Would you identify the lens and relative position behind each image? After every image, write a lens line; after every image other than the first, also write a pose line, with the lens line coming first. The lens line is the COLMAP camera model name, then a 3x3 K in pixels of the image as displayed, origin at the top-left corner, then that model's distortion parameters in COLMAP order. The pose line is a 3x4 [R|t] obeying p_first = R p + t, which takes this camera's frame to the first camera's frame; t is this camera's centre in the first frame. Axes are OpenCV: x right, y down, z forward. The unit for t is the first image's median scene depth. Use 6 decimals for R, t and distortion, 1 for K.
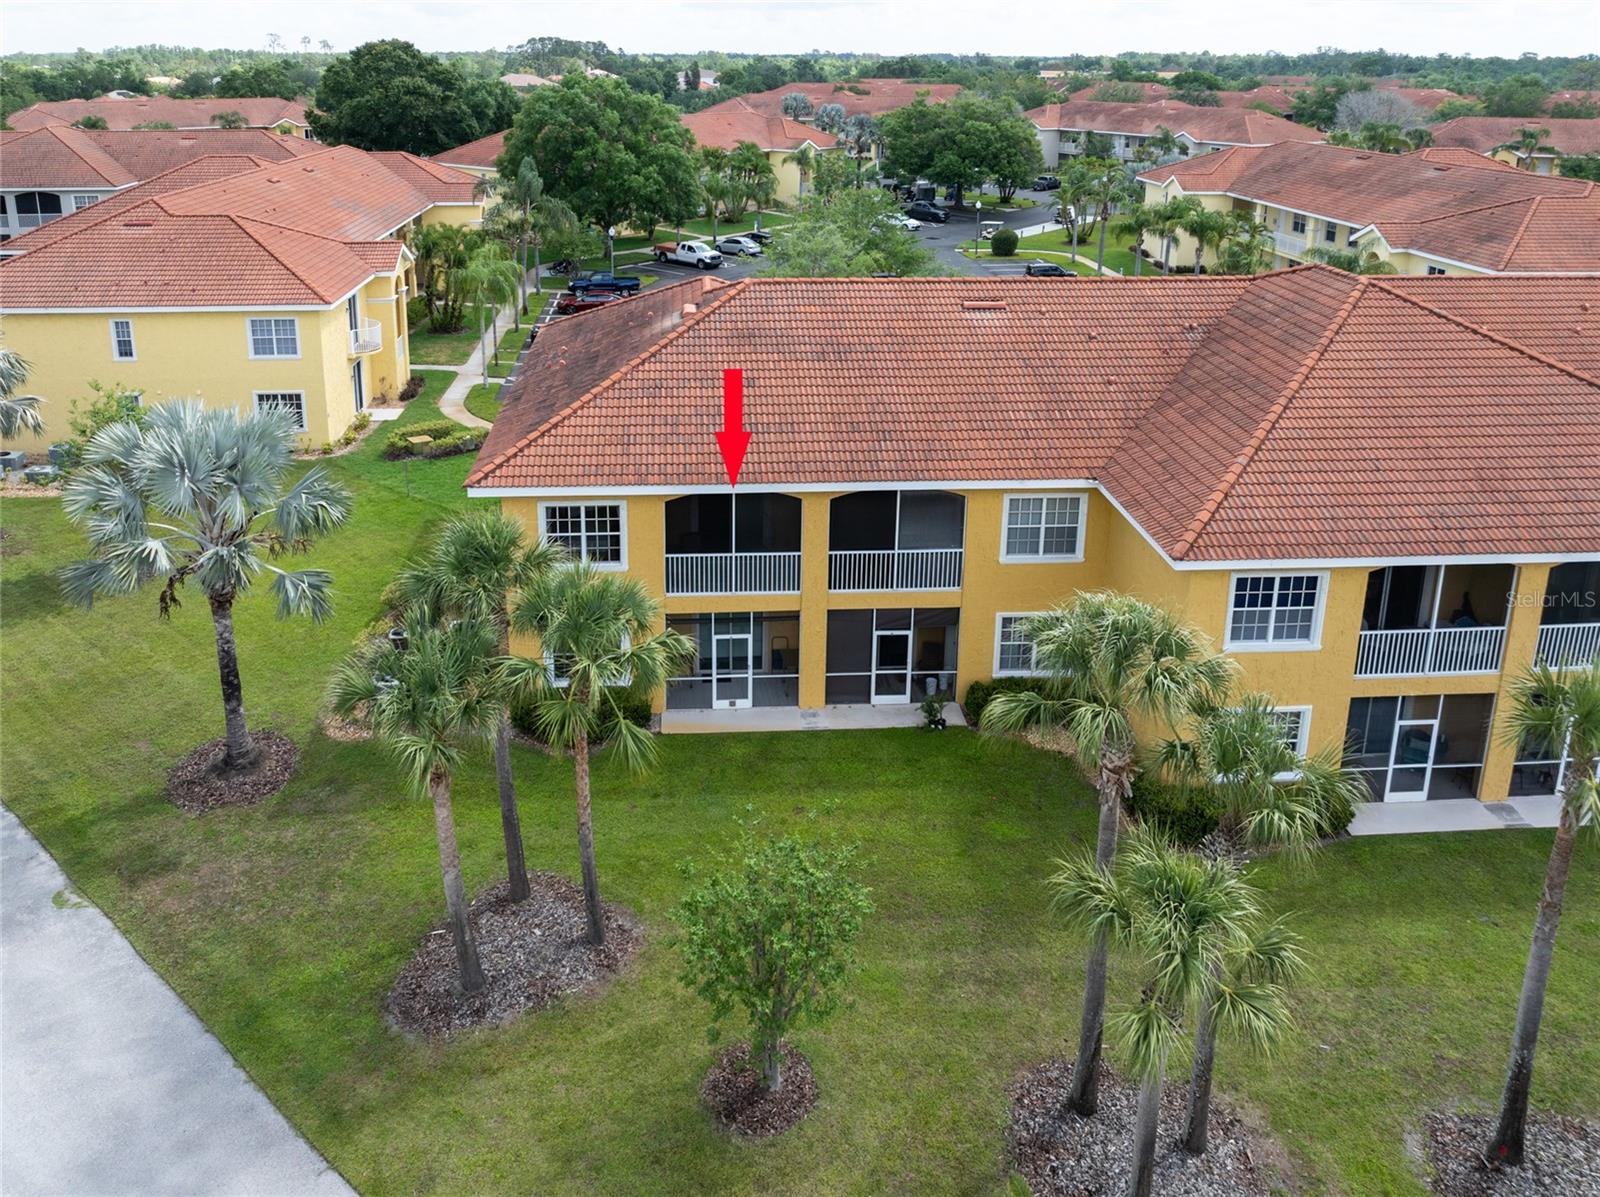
lens RADIAL K [[1131.4, 0, 806.5], [0, 1131.4, 586.9], [0, 0, 1]] dist [-0.034042, 0.022970]
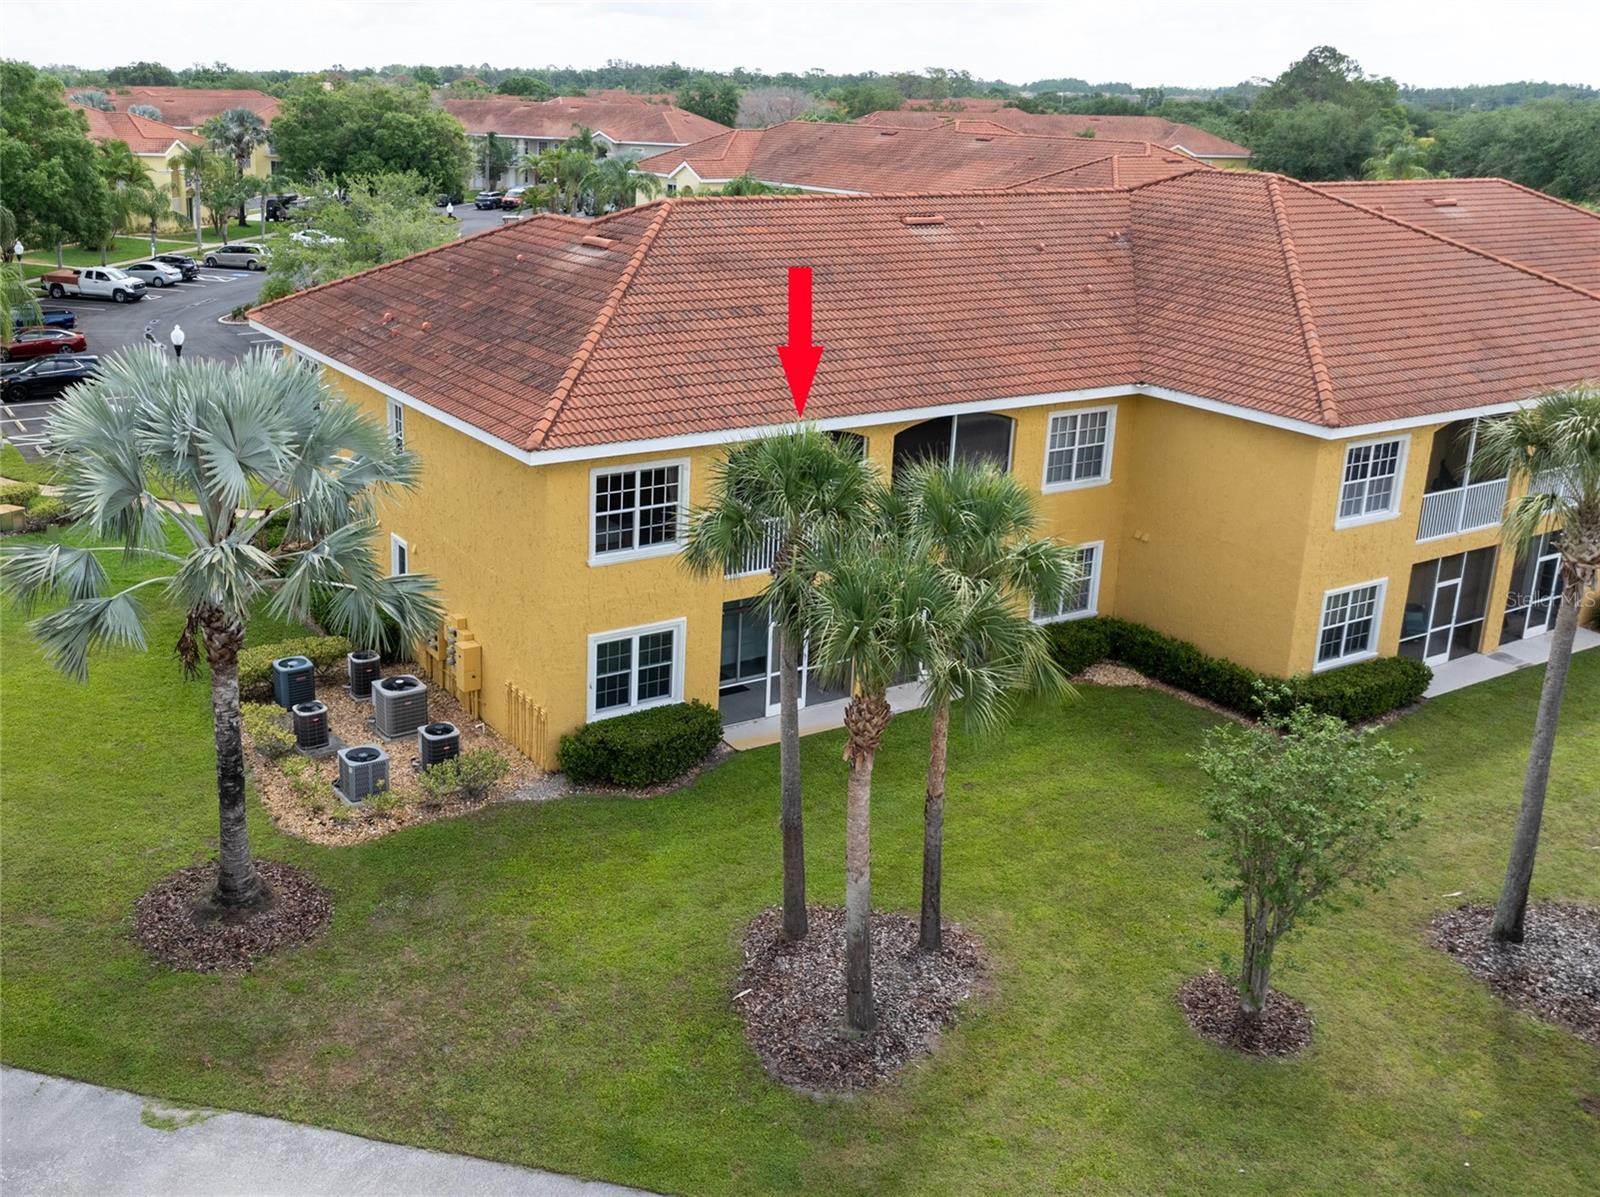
lens RADIAL K [[1344.6, 0, 740.6], [0, 1344.6, 731.3], [0, 0, 1]] dist [-0.008349, -0.014225]
pose [[0.894812, -0.186444, 0.405647, -0.538342], [0.177815, 0.982279, 0.059237, 0.061601], [-0.409503, 0.019125, 0.912108, 0.129463]]
